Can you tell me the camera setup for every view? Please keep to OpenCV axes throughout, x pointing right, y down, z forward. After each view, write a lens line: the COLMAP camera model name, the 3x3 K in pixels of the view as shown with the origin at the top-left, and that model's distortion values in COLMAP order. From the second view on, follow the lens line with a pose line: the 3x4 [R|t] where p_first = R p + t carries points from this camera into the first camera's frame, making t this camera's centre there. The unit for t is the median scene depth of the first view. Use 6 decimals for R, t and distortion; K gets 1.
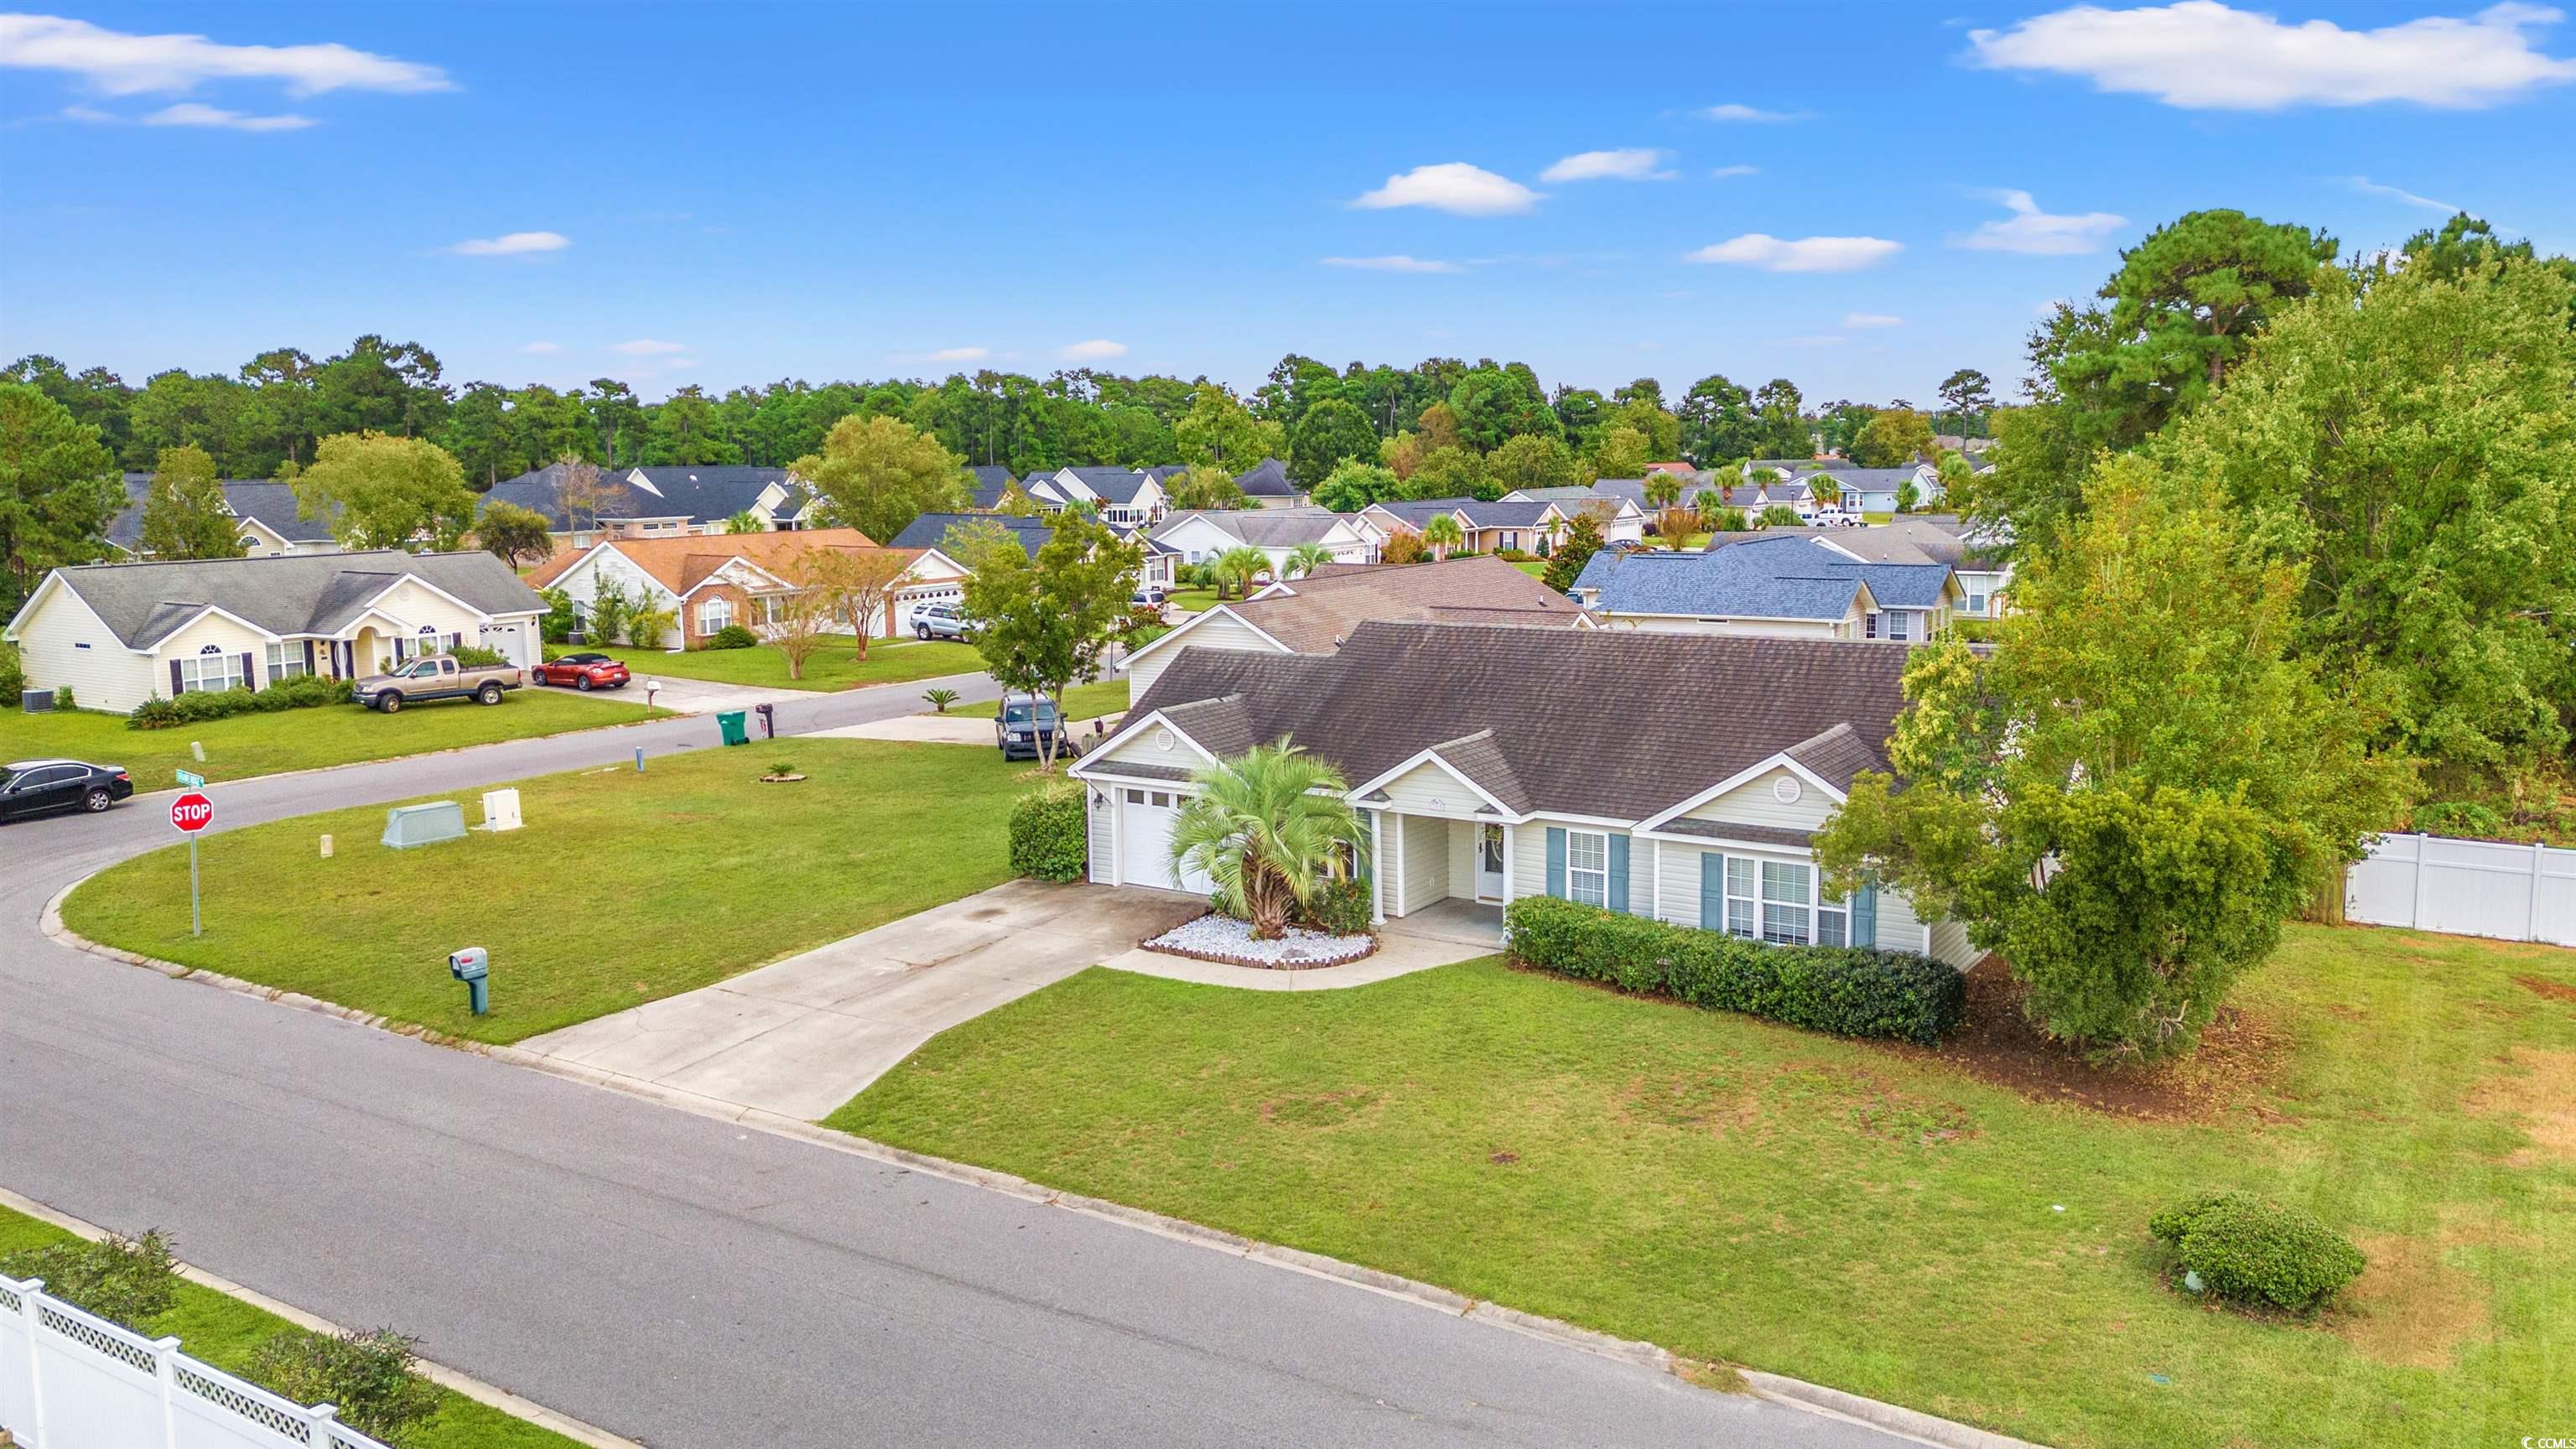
lens RADIAL K [[1933.8, 0, 1288.0], [0, 1933.8, 724.5], [0, 0, 1]] dist [0.049929, -0.001076]
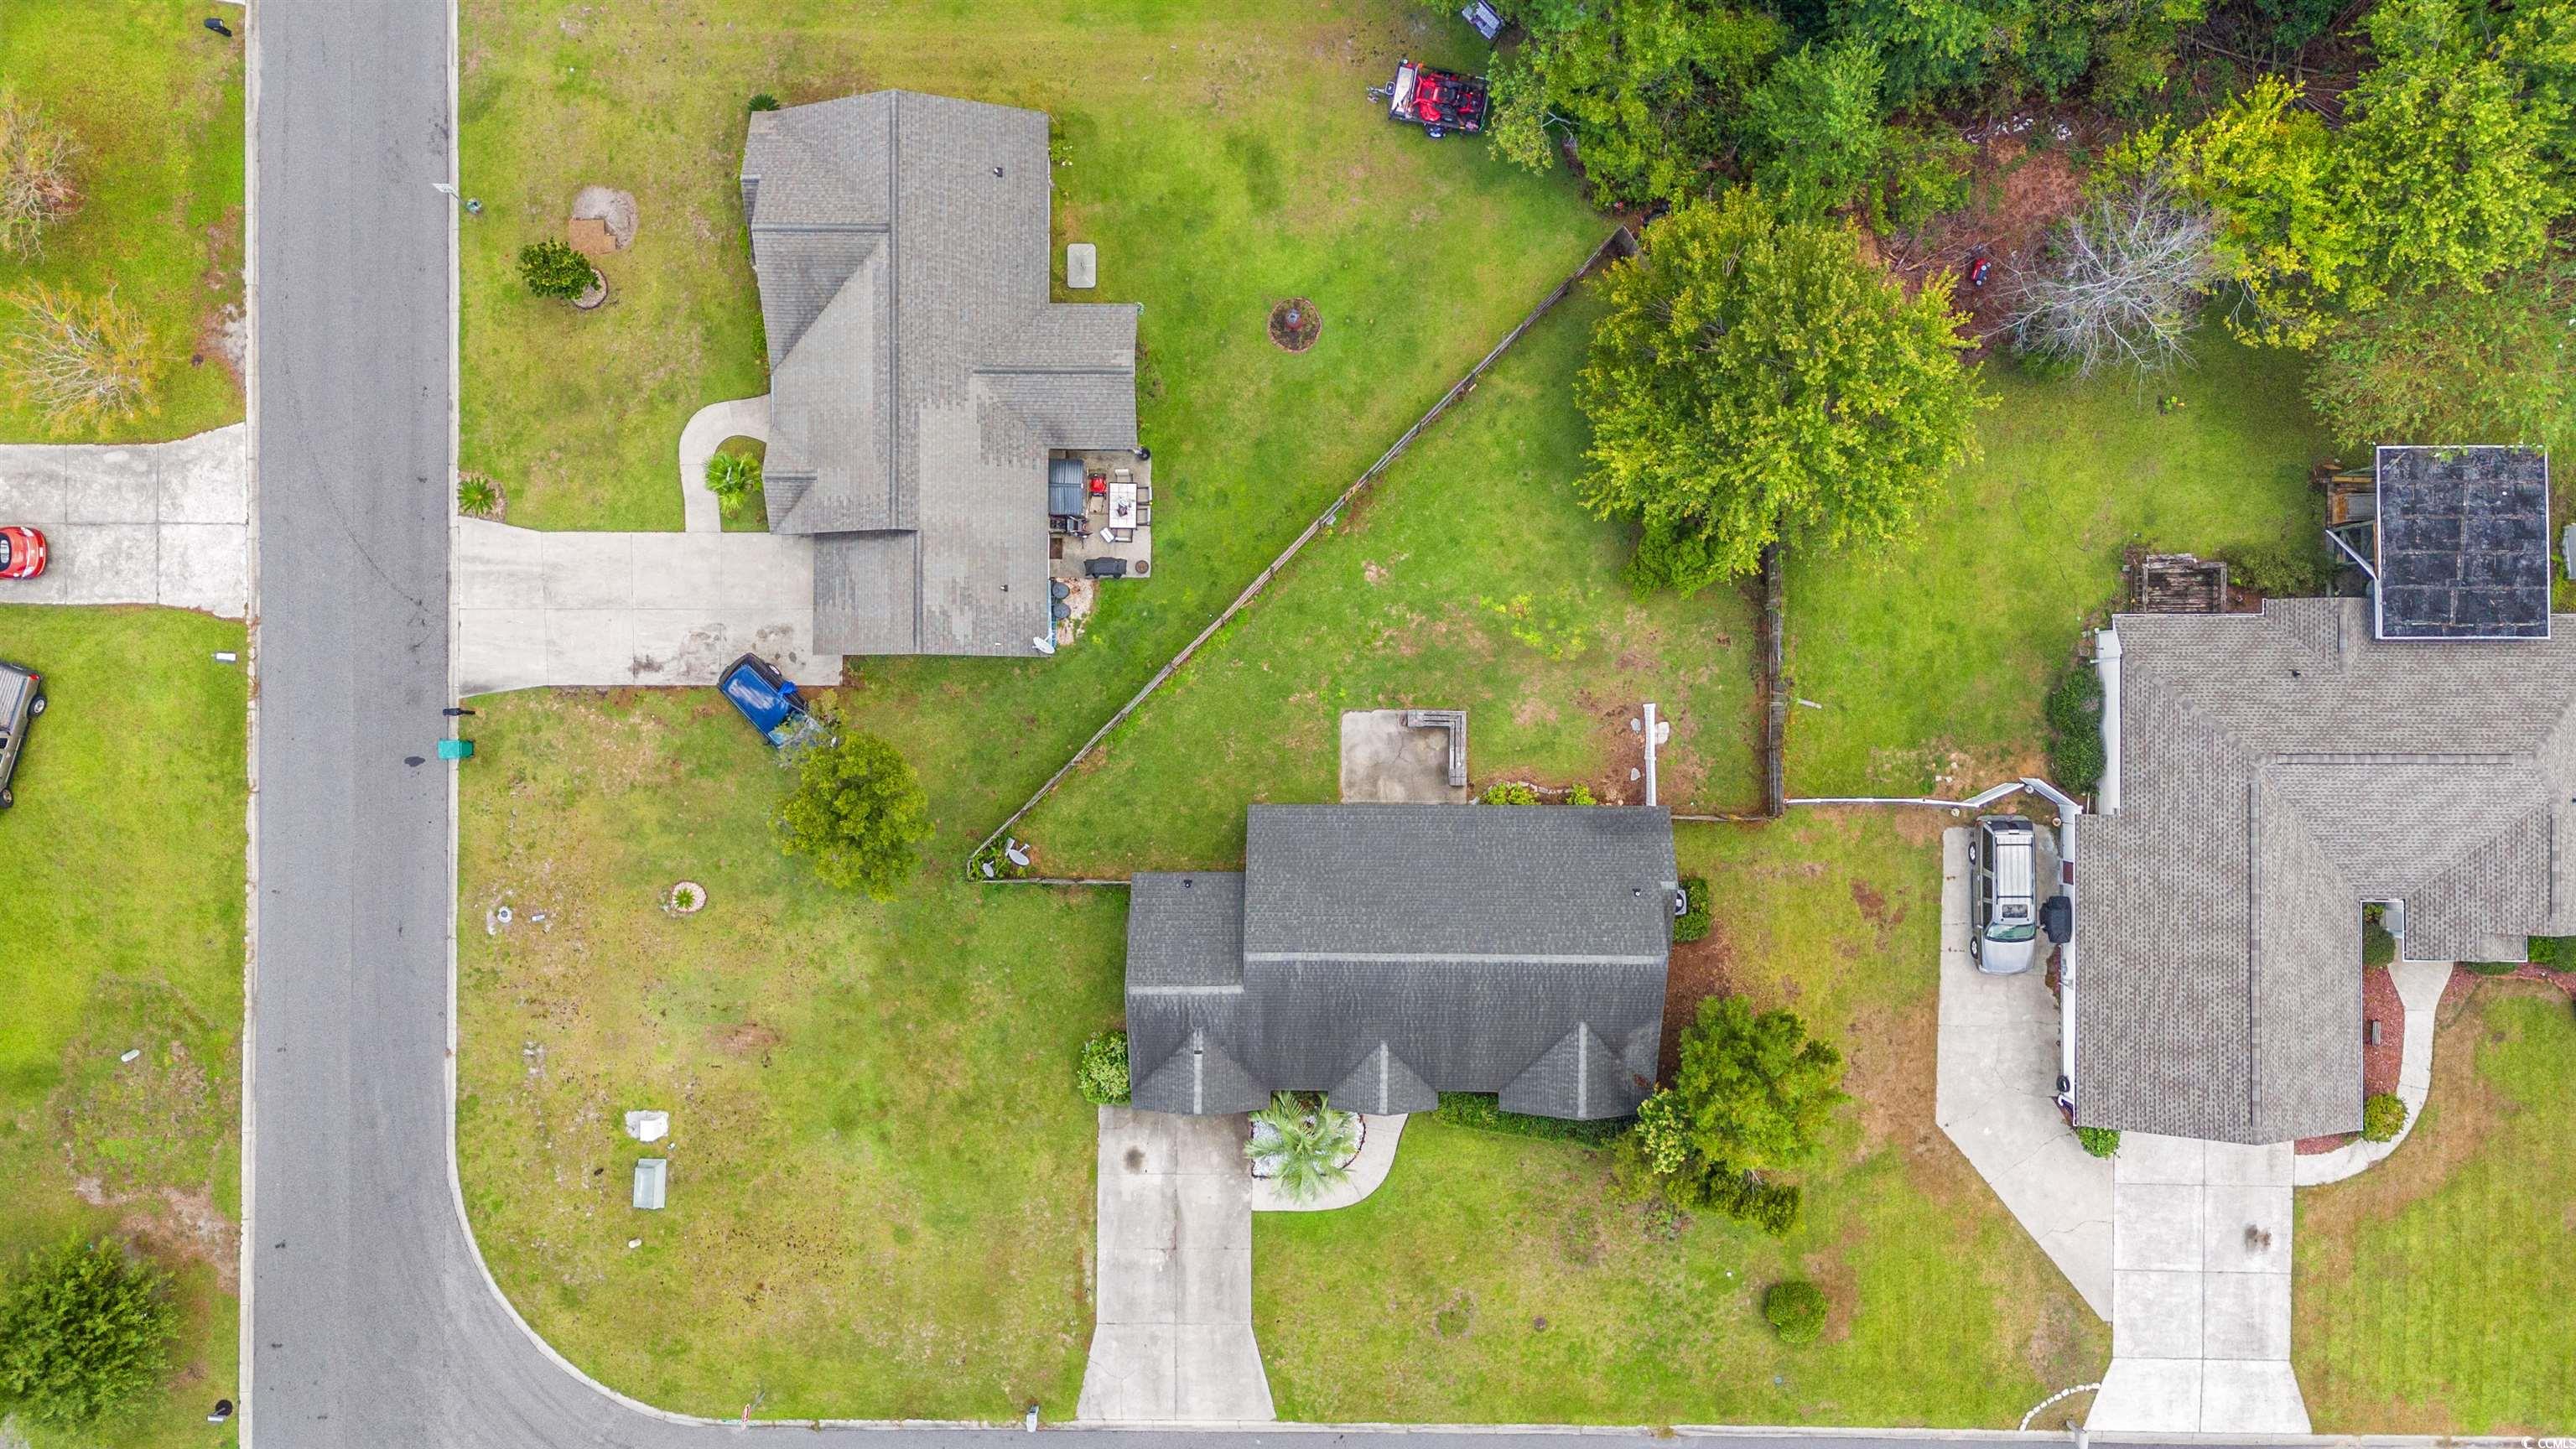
lens RADIAL K [[1888.3, 0, 1288.0], [0, 1888.3, 724.5], [0, 0, 1]] dist [0.090752, -0.099984]
pose [[0.837582, -0.546271, -0.006630, 0.231833], [0.090974, 0.127501, 0.987657, -1.994602], [-0.538683, -0.827848, 0.156489, 1.173125]]
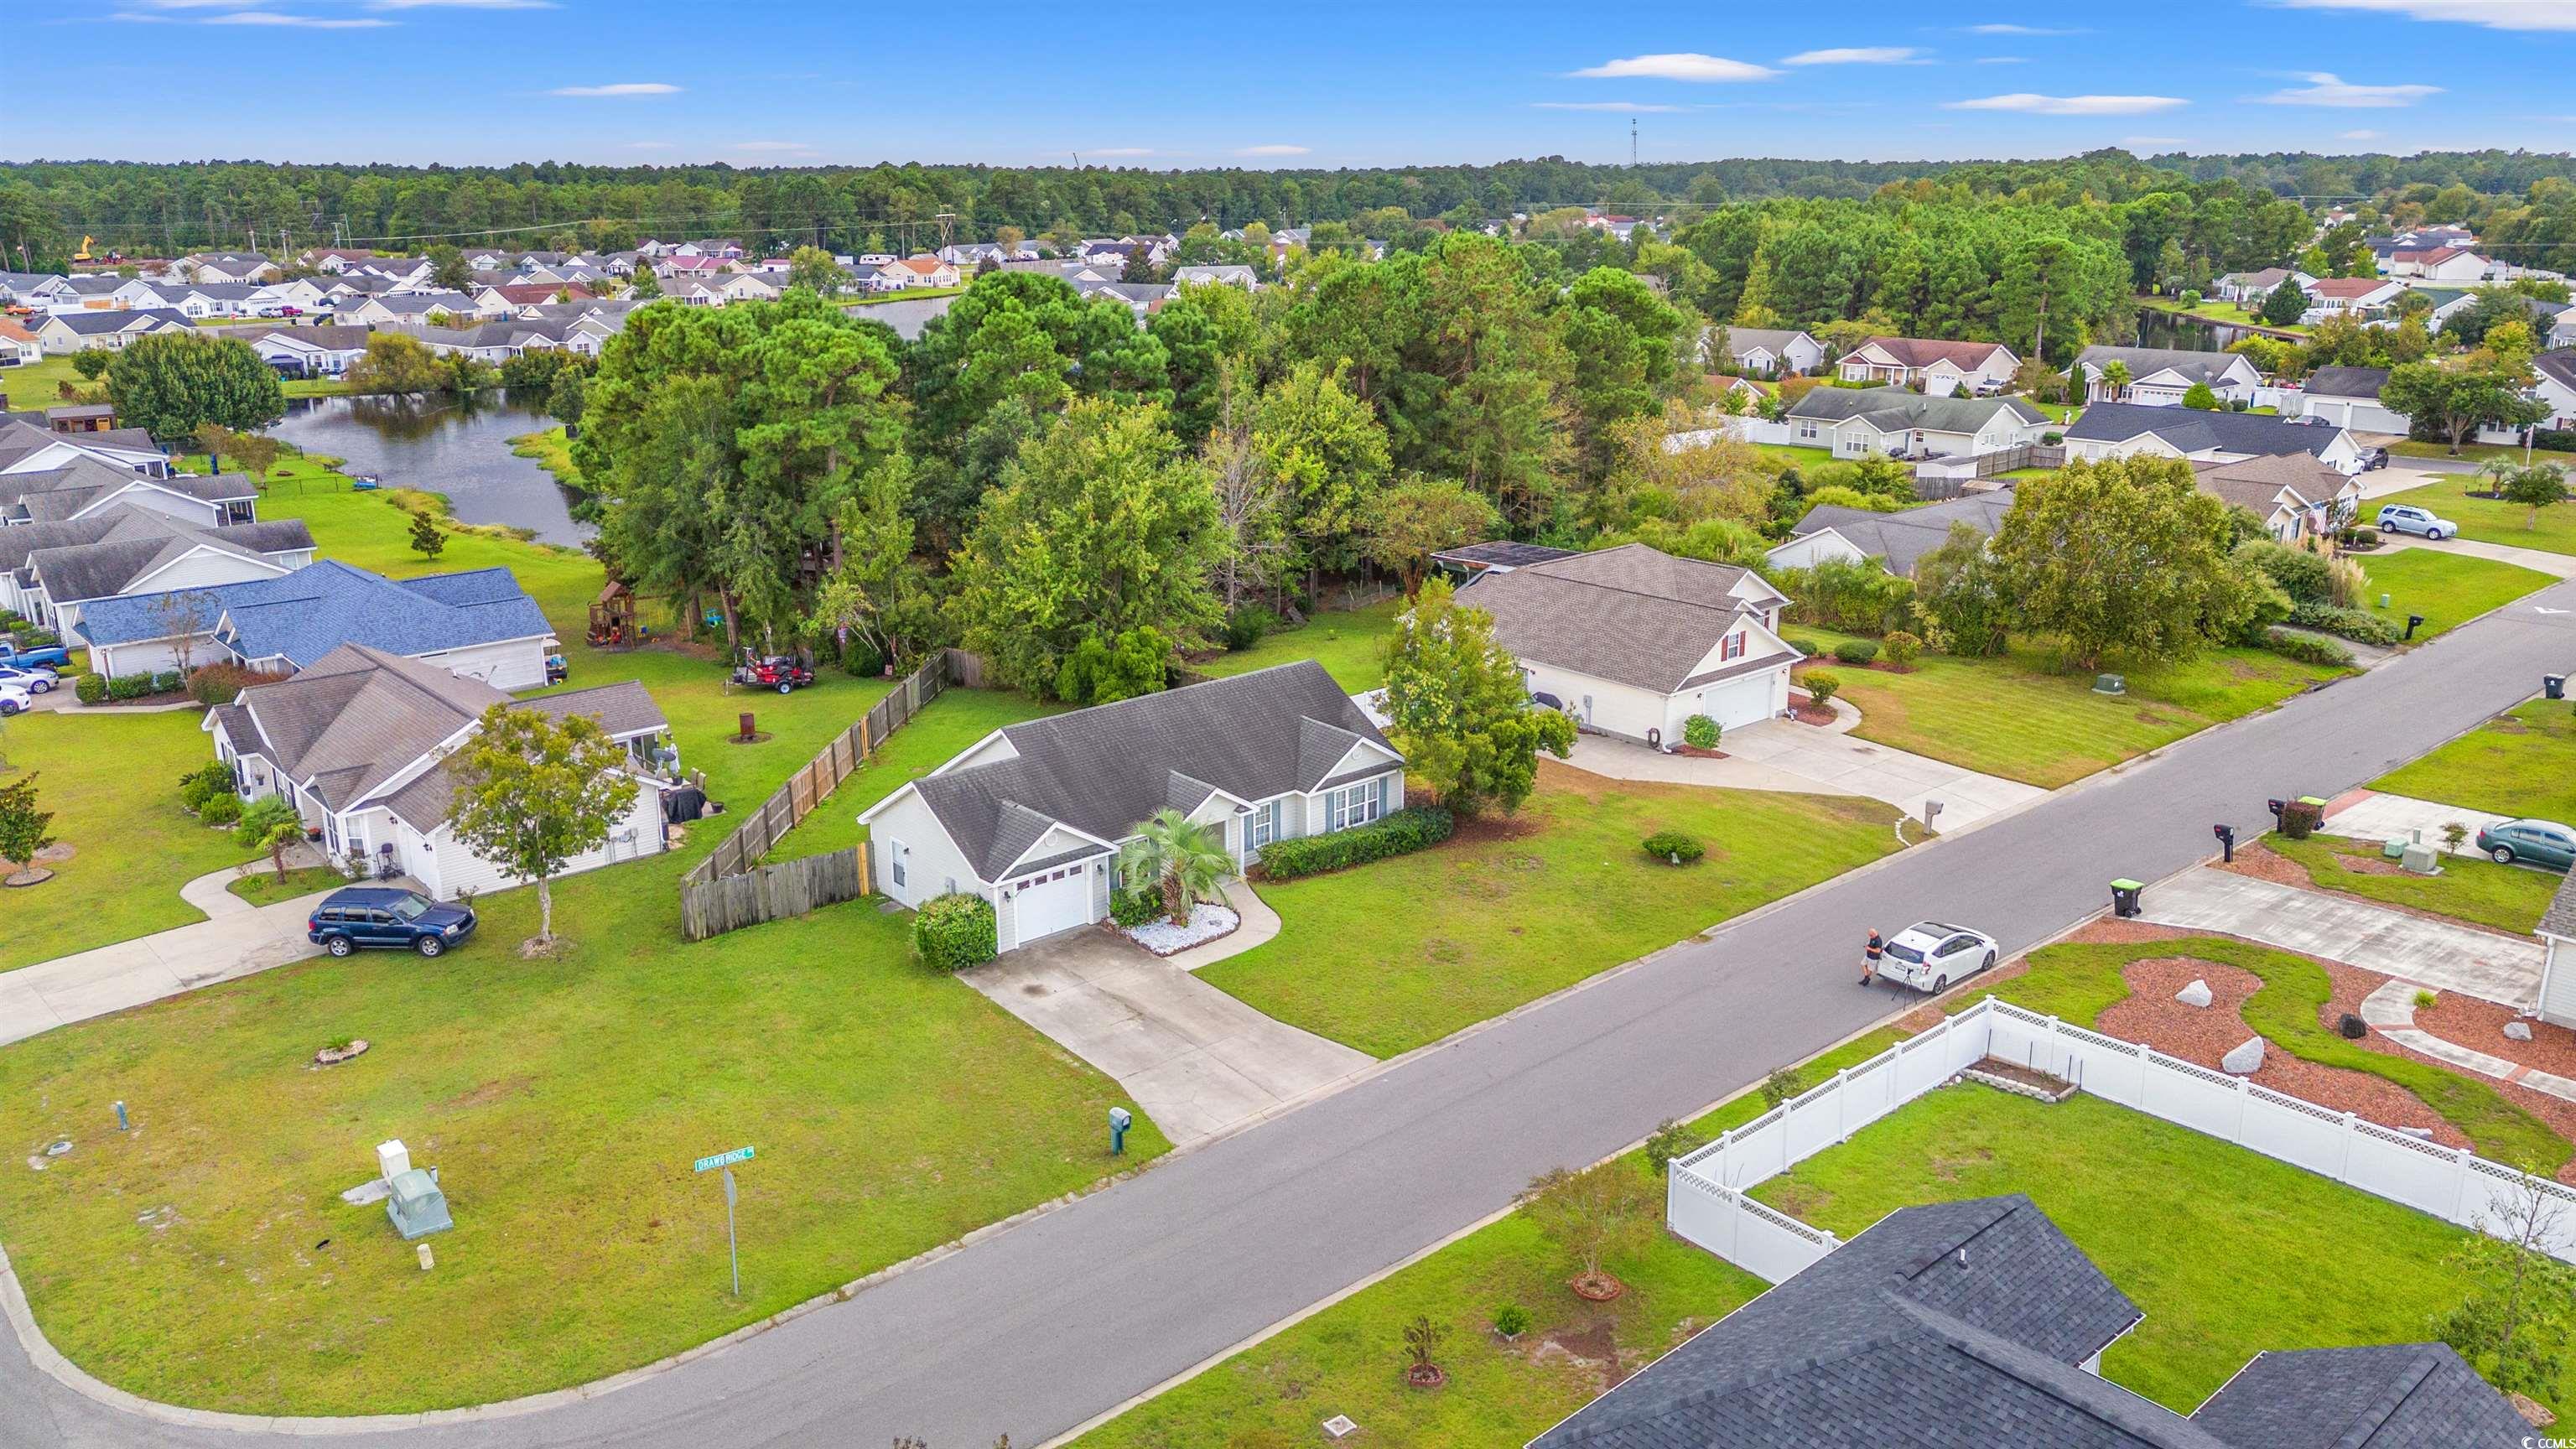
lens RADIAL K [[1888.3, 0, 1288.0], [0, 1888.3, 724.5], [0, 0, 1]] dist [0.090752, -0.099984]
pose [[0.268579, -0.257022, 0.928334, -1.643127], [0.139541, 0.963960, 0.226514, -0.466855], [-0.953097, 0.068704, 0.294765, 0.459949]]
